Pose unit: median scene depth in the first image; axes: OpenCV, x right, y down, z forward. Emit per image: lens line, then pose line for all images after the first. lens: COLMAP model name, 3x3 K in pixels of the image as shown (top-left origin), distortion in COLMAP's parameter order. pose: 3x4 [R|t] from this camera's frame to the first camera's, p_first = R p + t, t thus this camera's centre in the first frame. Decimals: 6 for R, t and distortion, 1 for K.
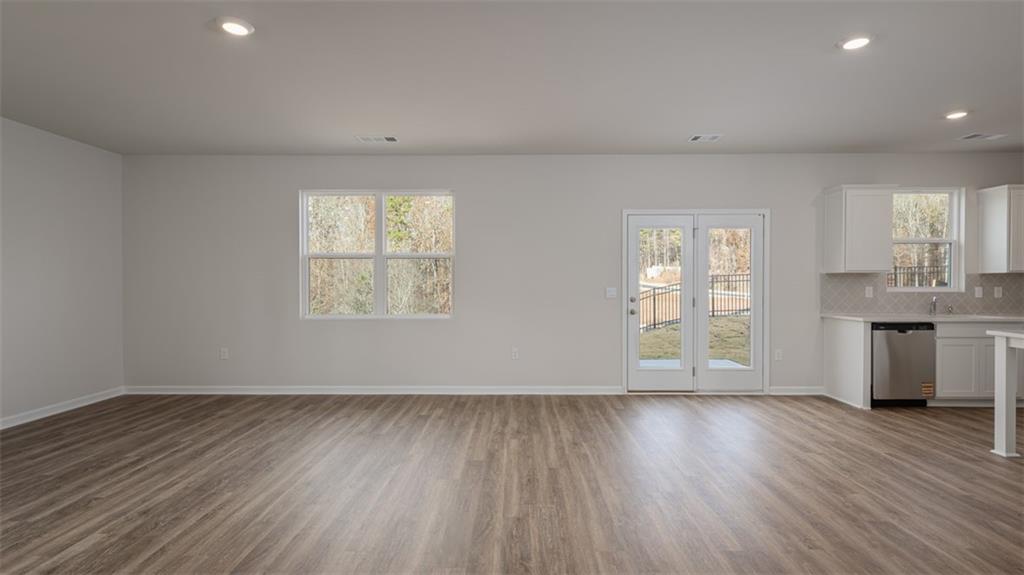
lens RADIAL K [[420.2, 0, 511.7], [0, 420.2, 285.7], [0, 0, 1]] dist [0.001066, -0.000077]
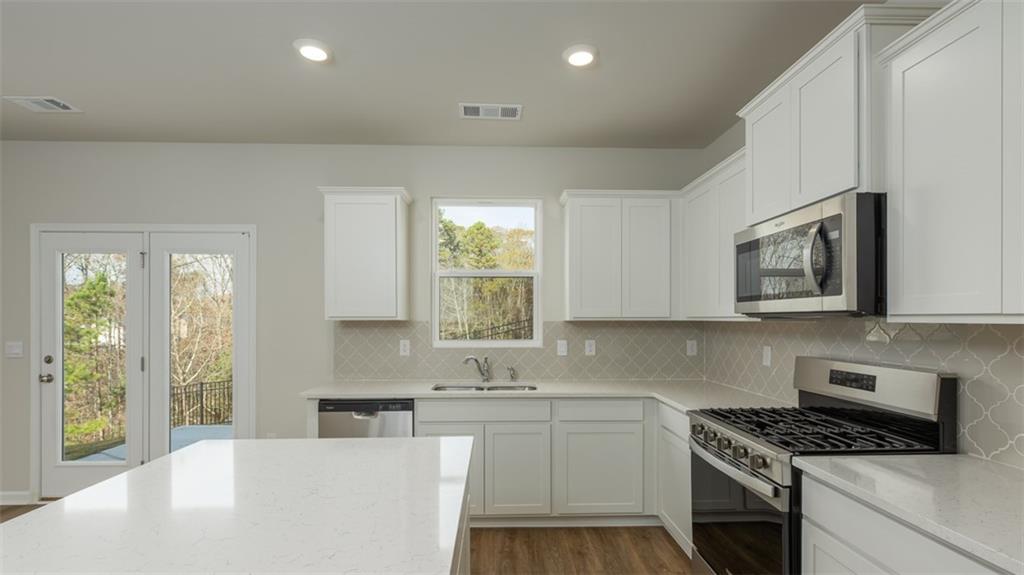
lens RADIAL K [[420.2, 0, 508.4], [0, 420.2, 321.0], [0, 0, 1]] dist [0.001066, -0.000077]
pose [[0.998840, 0.001188, 0.048144, 0.983432], [-0.000921, 0.999984, -0.005568, -0.024857], [-0.048149, 0.005517, 0.998825, 0.307303]]
